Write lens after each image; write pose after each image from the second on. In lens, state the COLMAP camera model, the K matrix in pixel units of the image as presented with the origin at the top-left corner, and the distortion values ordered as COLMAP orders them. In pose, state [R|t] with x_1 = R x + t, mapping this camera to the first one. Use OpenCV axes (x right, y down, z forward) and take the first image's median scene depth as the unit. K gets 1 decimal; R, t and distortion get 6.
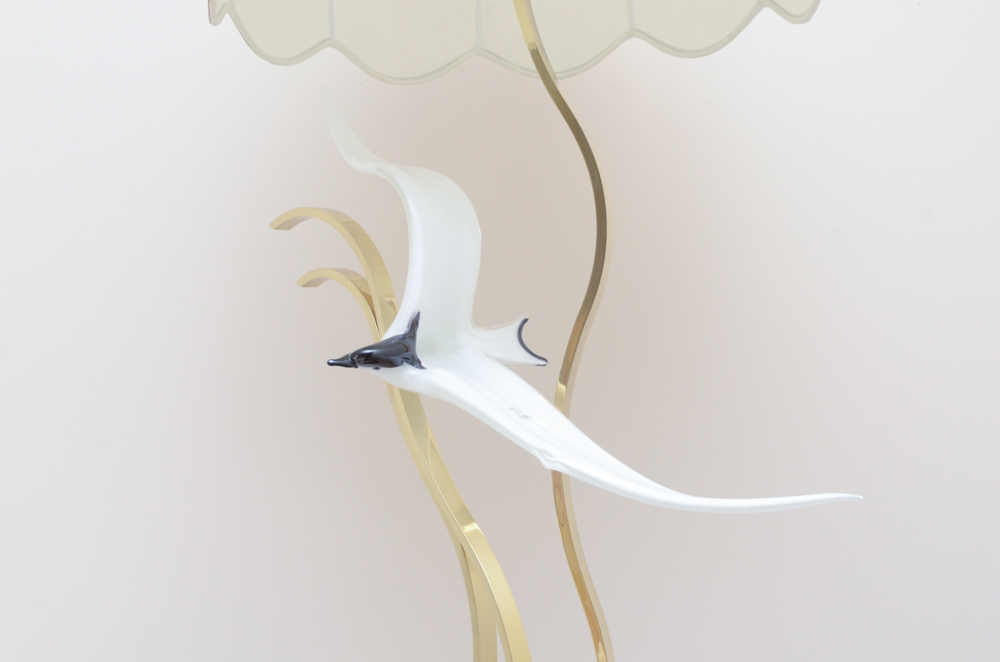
lens RADIAL K [[1478.5, 0, 500.0], [0, 1478.5, 331.0], [0, 0, 1]] dist [0.142222, -0.004983]
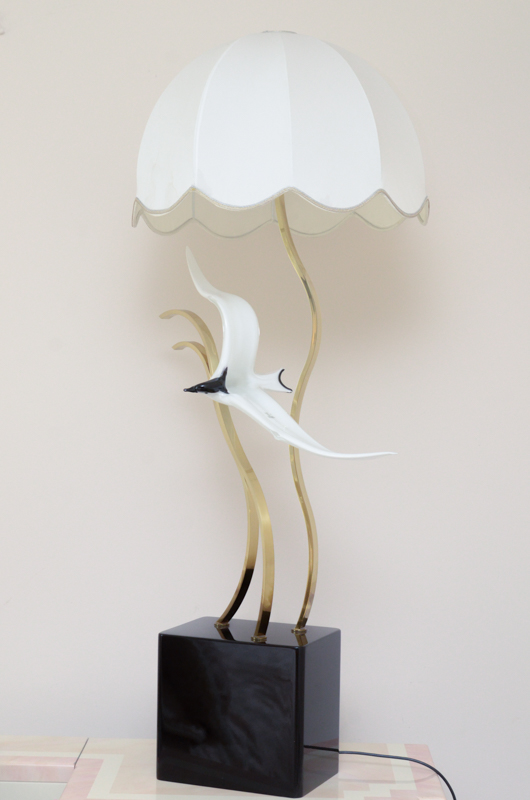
lens RADIAL K [[1687.1, 0, 265.0], [0, 1687.1, 400.0], [0, 0, 1]] dist [0.060410, 0.464227]
pose [[0.995414, 0.028328, -0.091371, 0.205806], [-0.024285, 0.998689, 0.045057, -0.070531], [0.092527, -0.042631, 0.994797, -1.298944]]
